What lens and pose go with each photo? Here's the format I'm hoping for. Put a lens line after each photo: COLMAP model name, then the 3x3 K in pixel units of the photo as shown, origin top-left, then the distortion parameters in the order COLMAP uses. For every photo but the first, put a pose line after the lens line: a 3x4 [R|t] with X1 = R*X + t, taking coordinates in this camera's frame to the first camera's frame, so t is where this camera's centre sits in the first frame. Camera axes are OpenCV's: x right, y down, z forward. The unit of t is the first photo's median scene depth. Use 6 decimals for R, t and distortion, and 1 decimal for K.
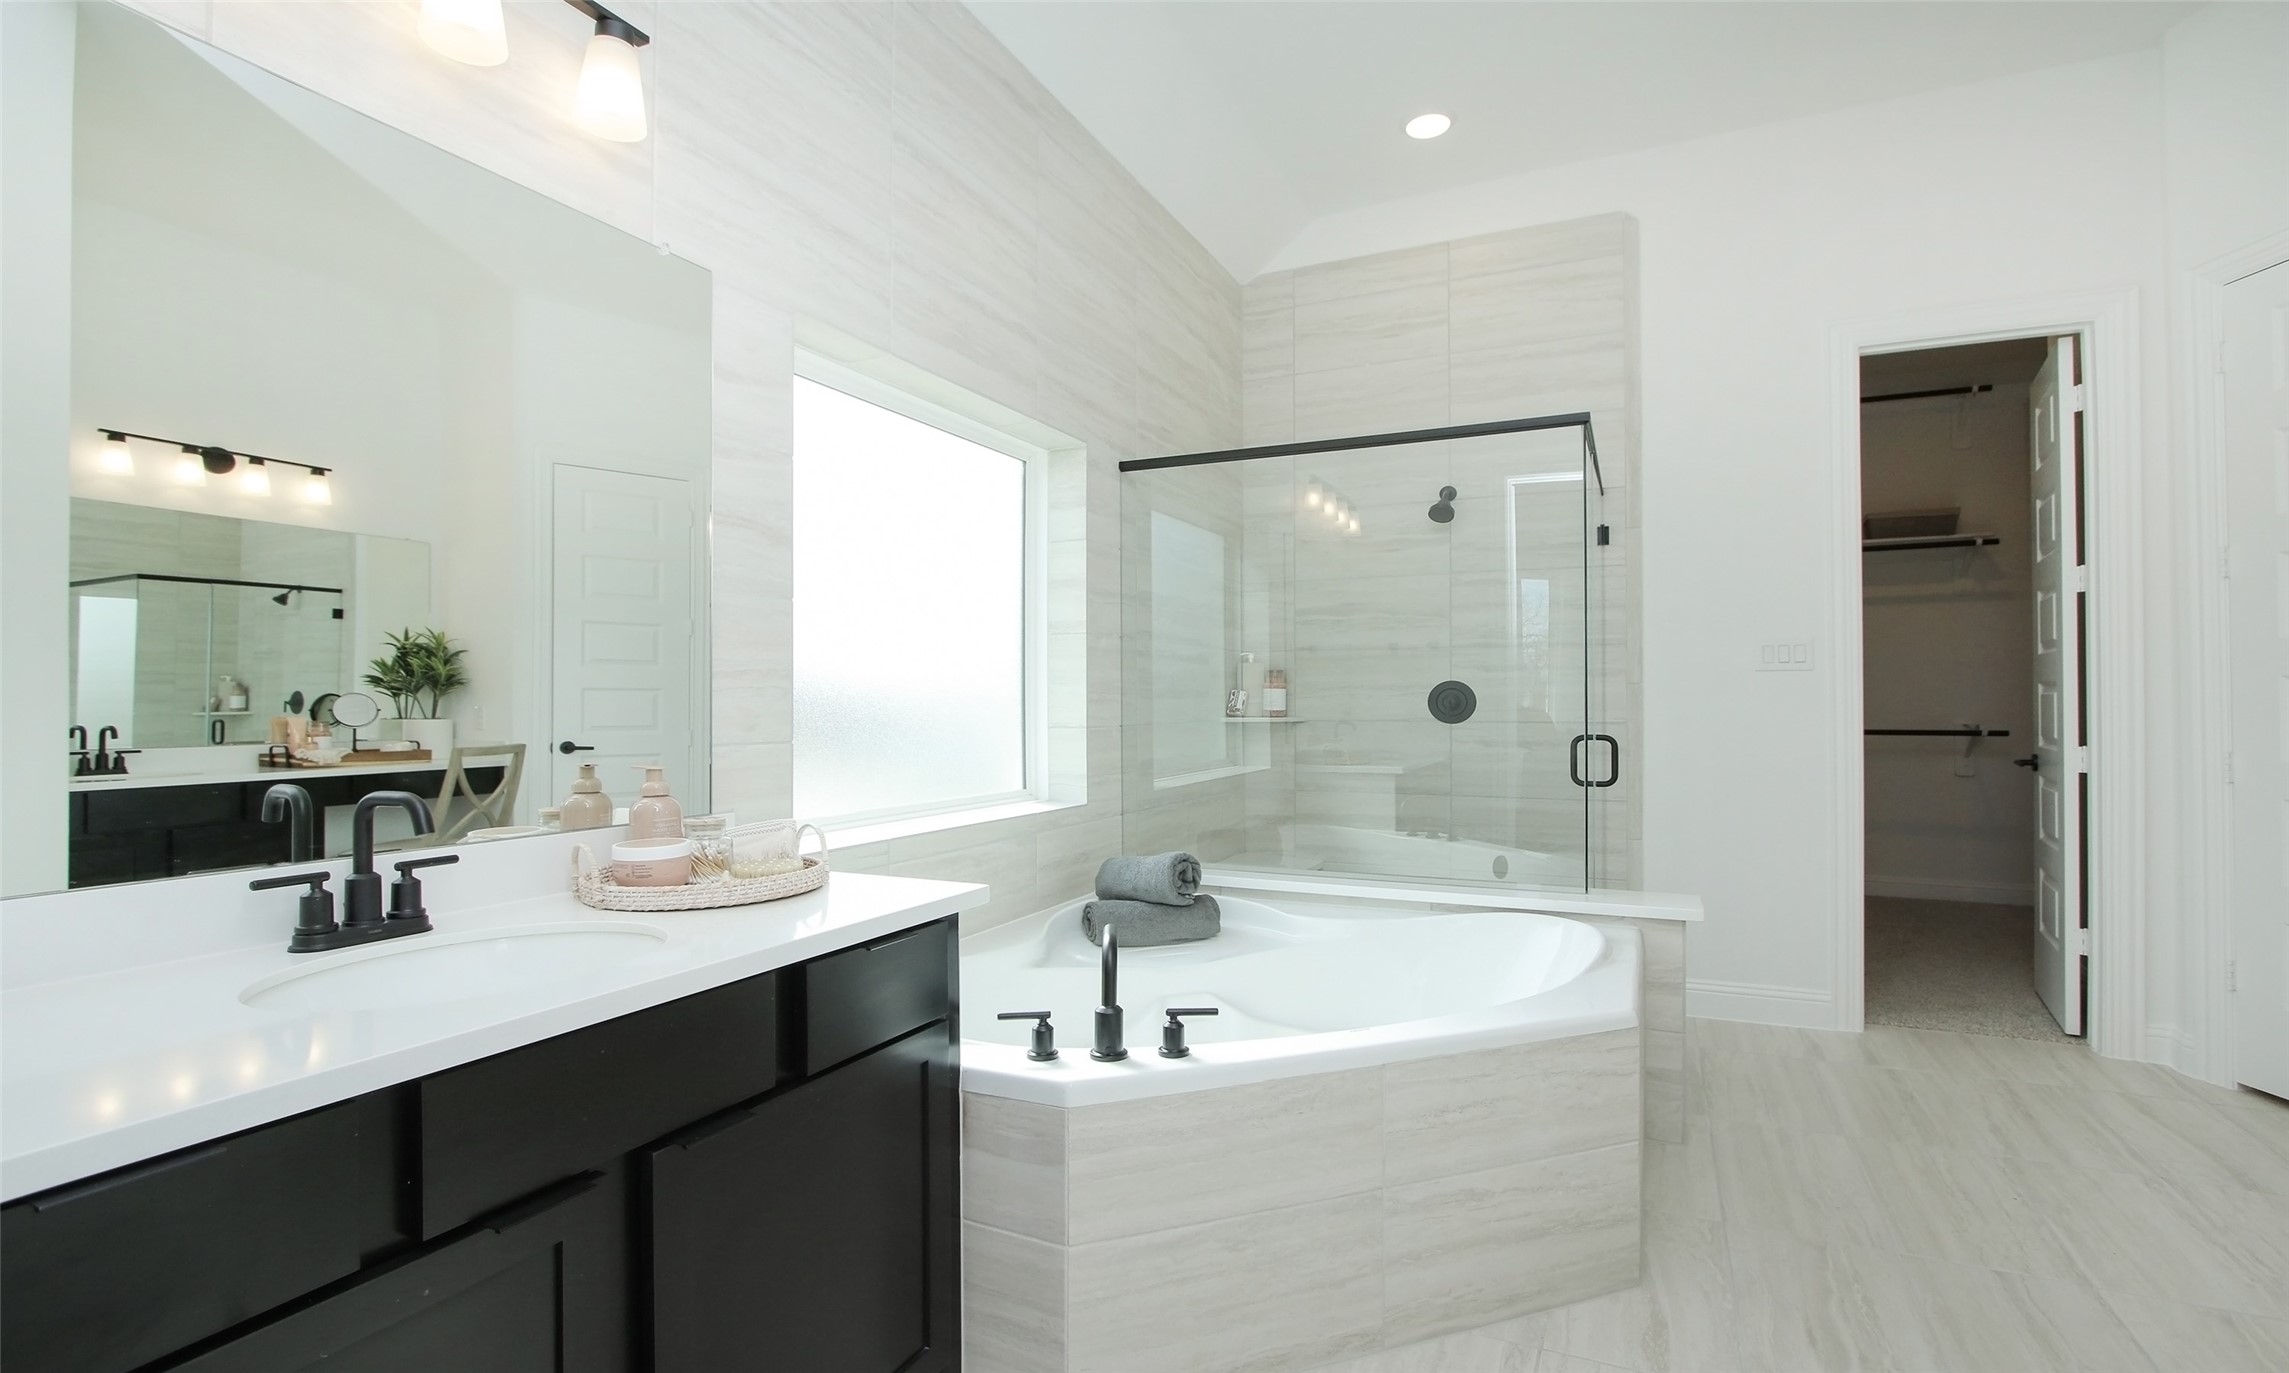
lens RADIAL K [[1055.6, 0, 1148.9], [0, 1055.6, 695.3], [0, 0, 1]] dist [-0.014934, 0.000694]
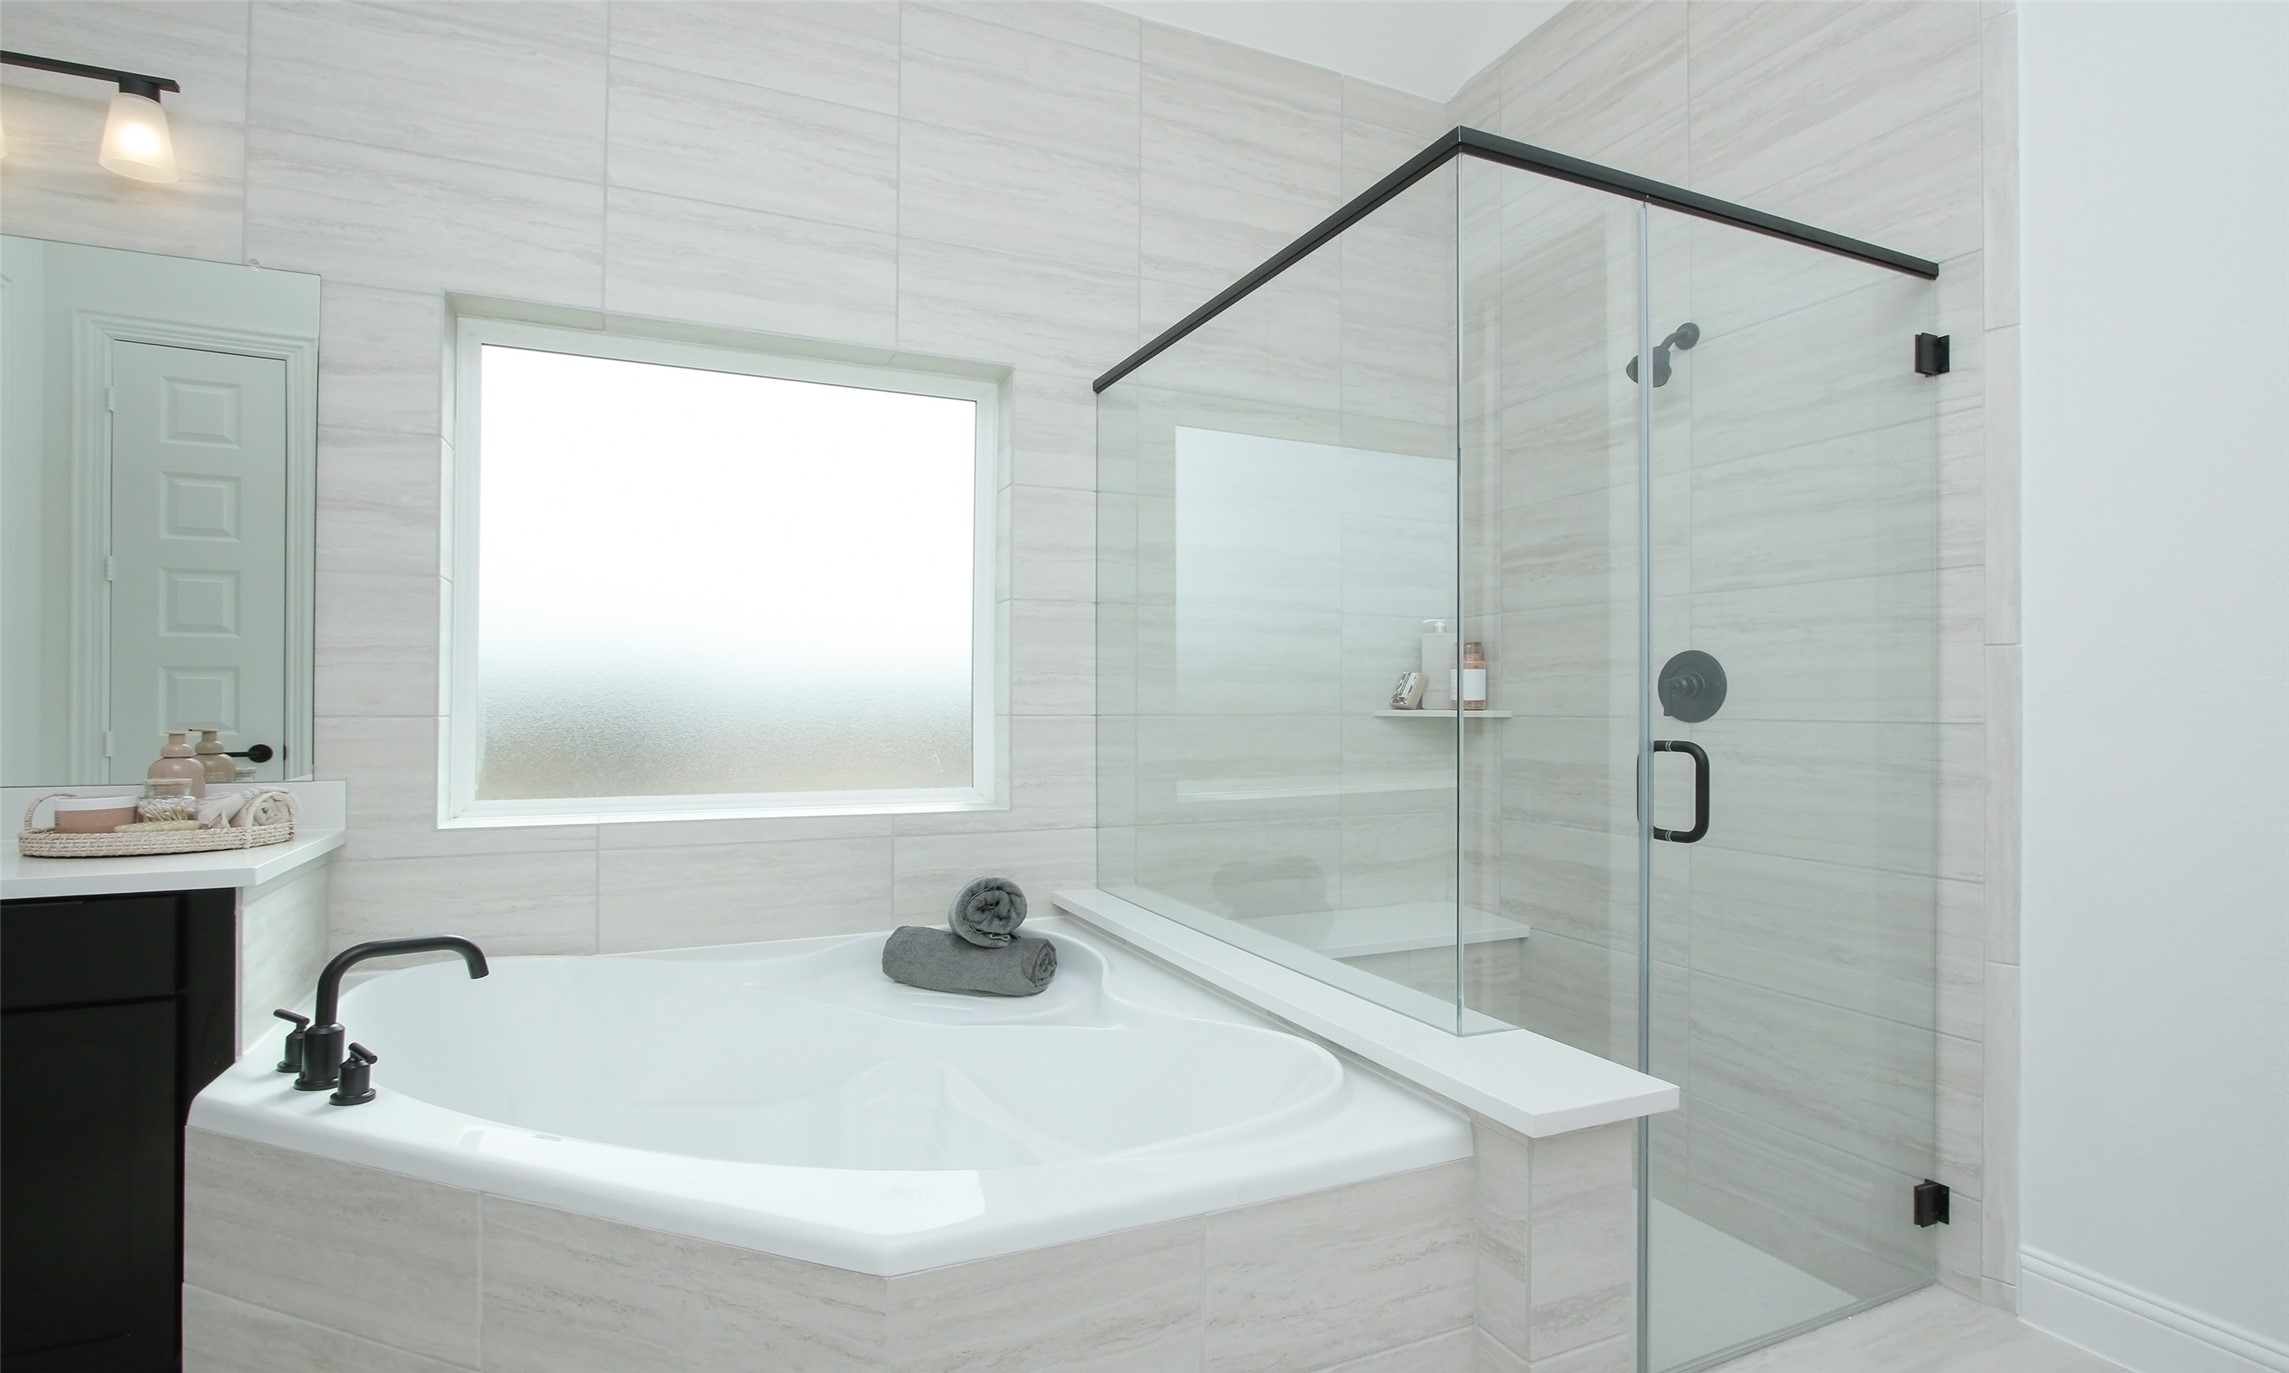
lens RADIAL K [[1115.2, 0, 1148.5], [0, 1115.2, 696.5], [0, 0, 1]] dist [-0.028793, 0.013188]
pose [[0.763875, 0.001171, -0.645363, 0.543738], [-0.000622, 0.999999, 0.001078, 0.014045], [0.645364, -0.000422, 0.763875, 0.390147]]
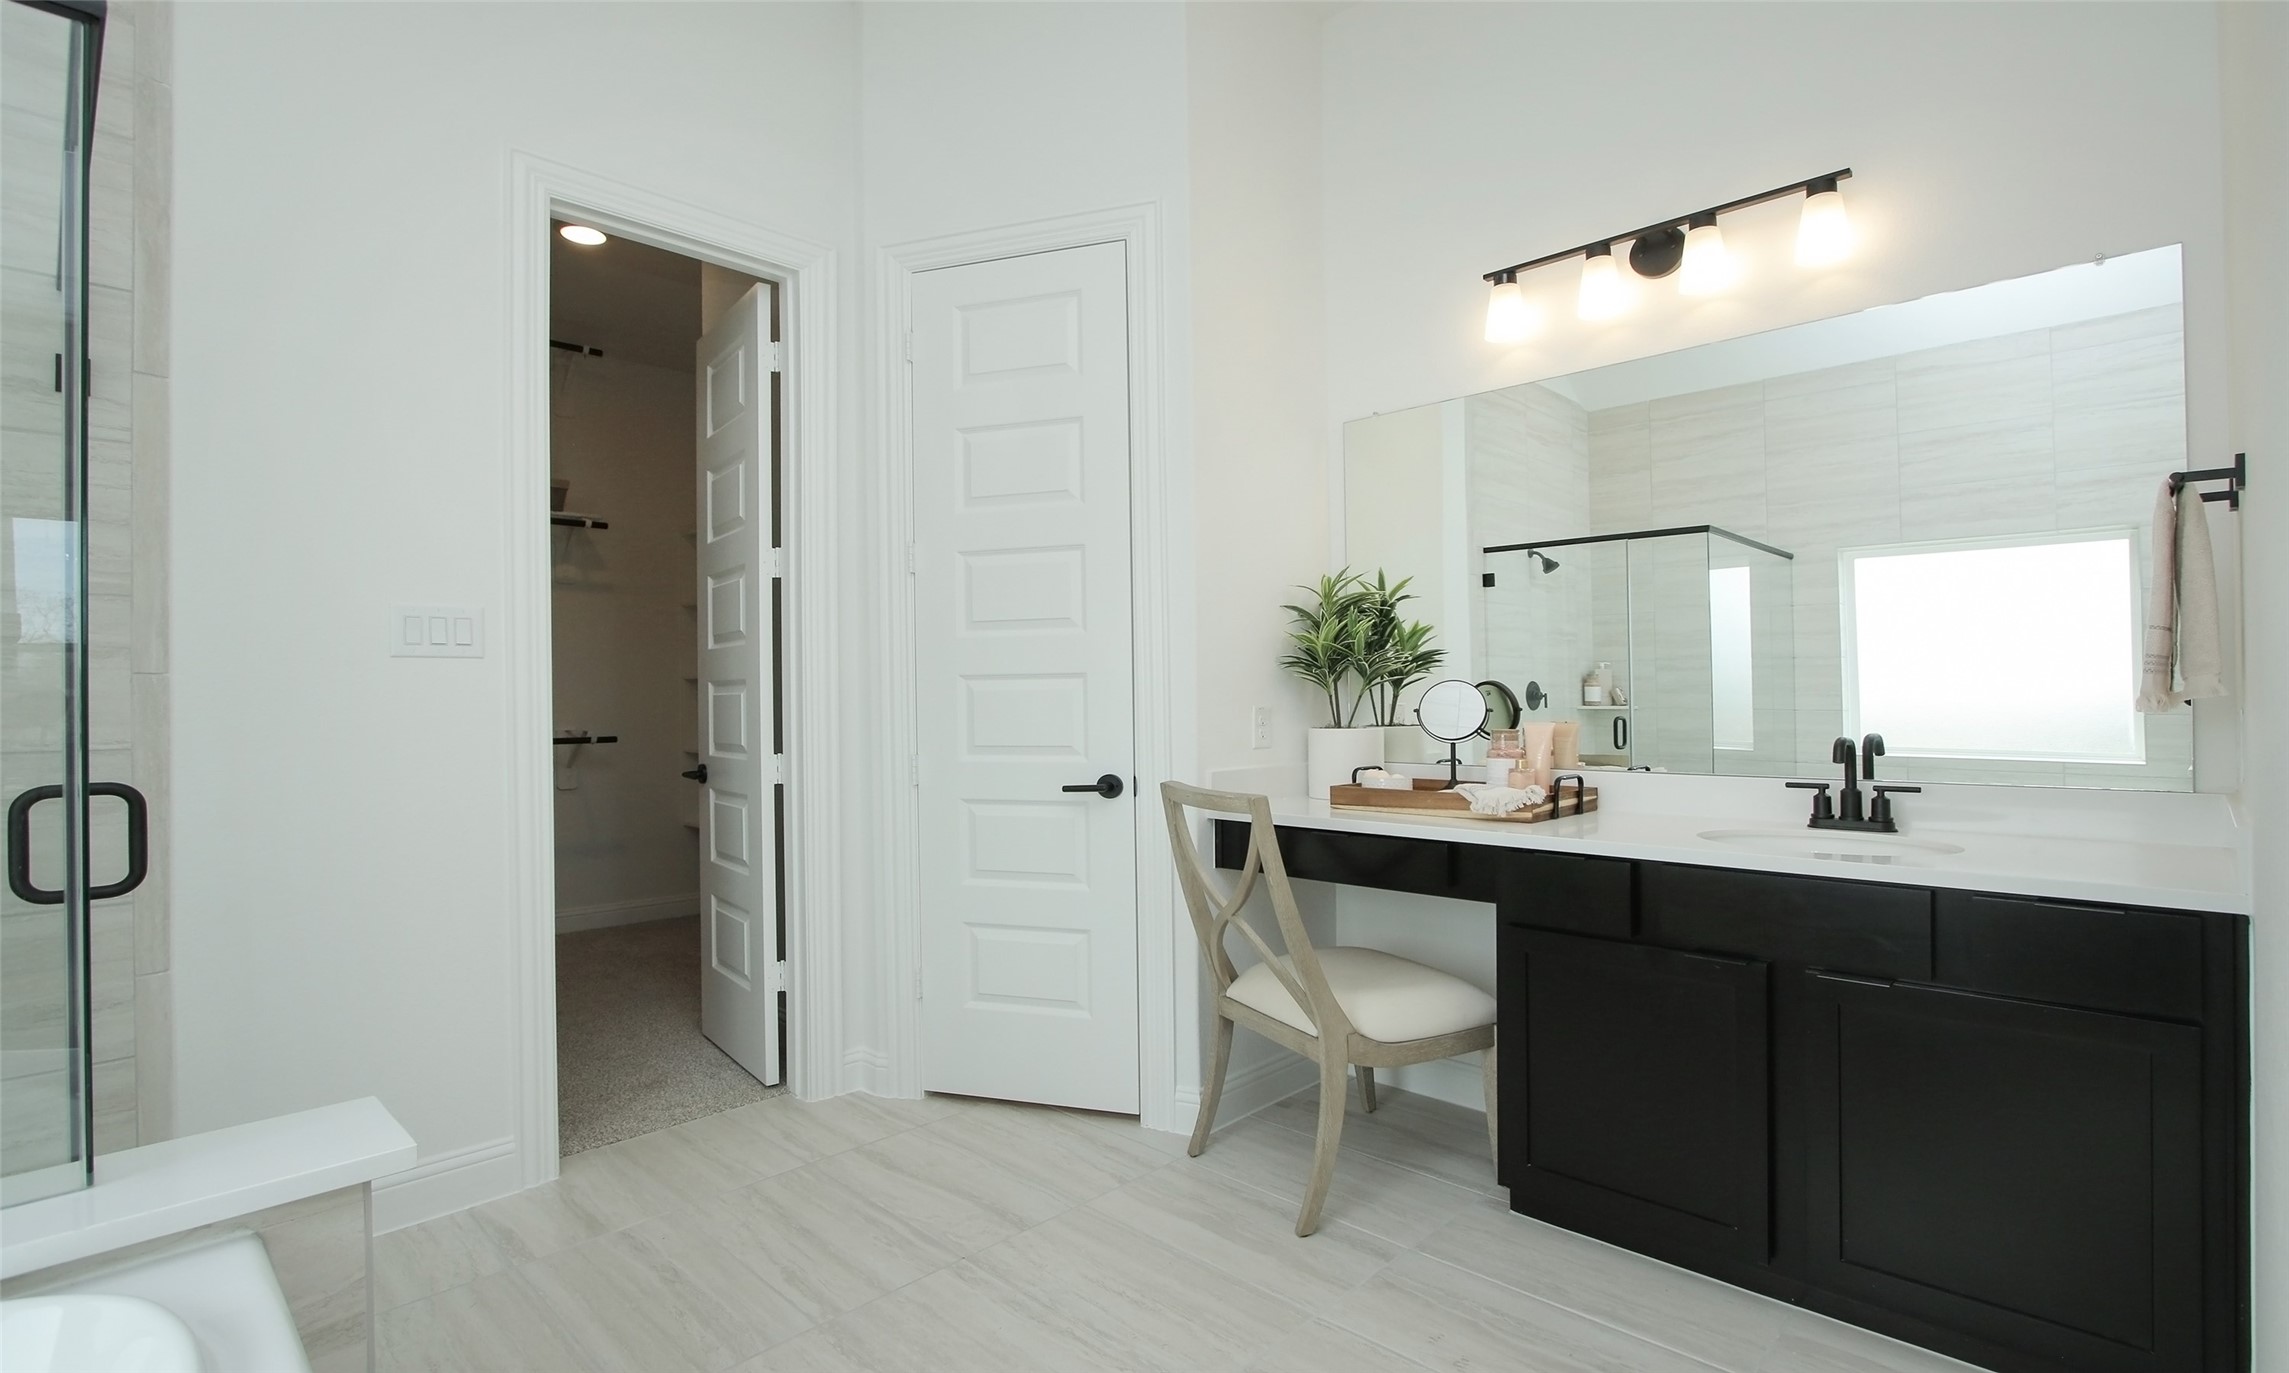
lens RADIAL K [[1061.1, 0, 1144.5], [0, 1061.1, 696.4], [0, 0, 1]] dist [-0.032363, 0.009456]
pose [[0.308917, 0.000077, 0.951089, 0.140037], [0.002828, 0.999996, -0.000999, 0.002251], [-0.951085, 0.002998, 0.308916, 0.416458]]
